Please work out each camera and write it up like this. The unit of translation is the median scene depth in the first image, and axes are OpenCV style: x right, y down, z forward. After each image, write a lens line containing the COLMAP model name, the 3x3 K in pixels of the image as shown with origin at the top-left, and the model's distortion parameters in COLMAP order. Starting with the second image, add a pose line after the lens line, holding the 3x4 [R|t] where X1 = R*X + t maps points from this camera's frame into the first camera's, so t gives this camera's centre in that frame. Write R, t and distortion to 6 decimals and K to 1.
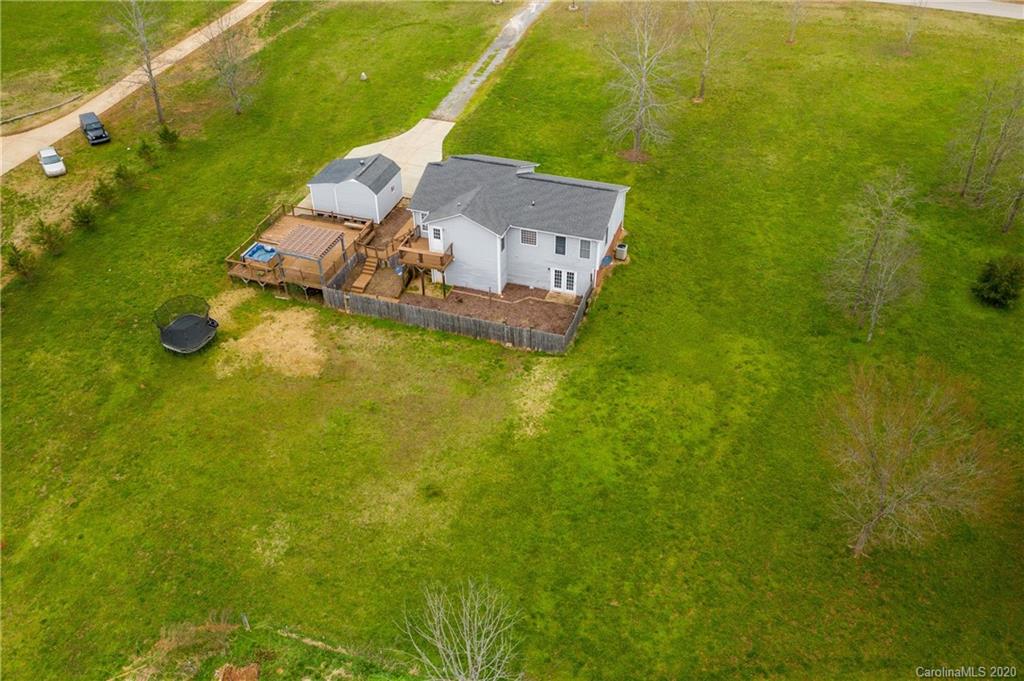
lens RADIAL K [[814.7, 0, 512.0], [0, 814.7, 340.5], [0, 0, 1]] dist [-0.003800, 0.002634]
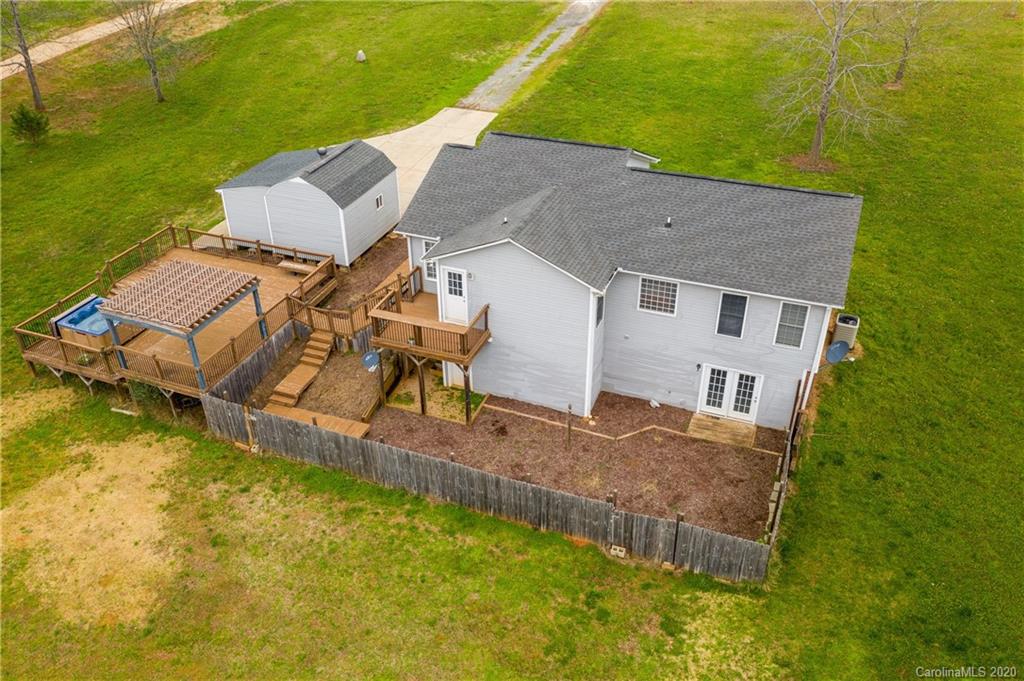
lens RADIAL K [[814.7, 0, 512.0], [0, 814.7, 340.5], [0, 0, 1]] dist [-0.003800, 0.002634]
pose [[0.998915, 0.024431, -0.039641, -0.040292], [-0.027746, 0.995964, -0.085363, -0.059358], [0.037396, 0.086370, 0.995561, 0.533176]]
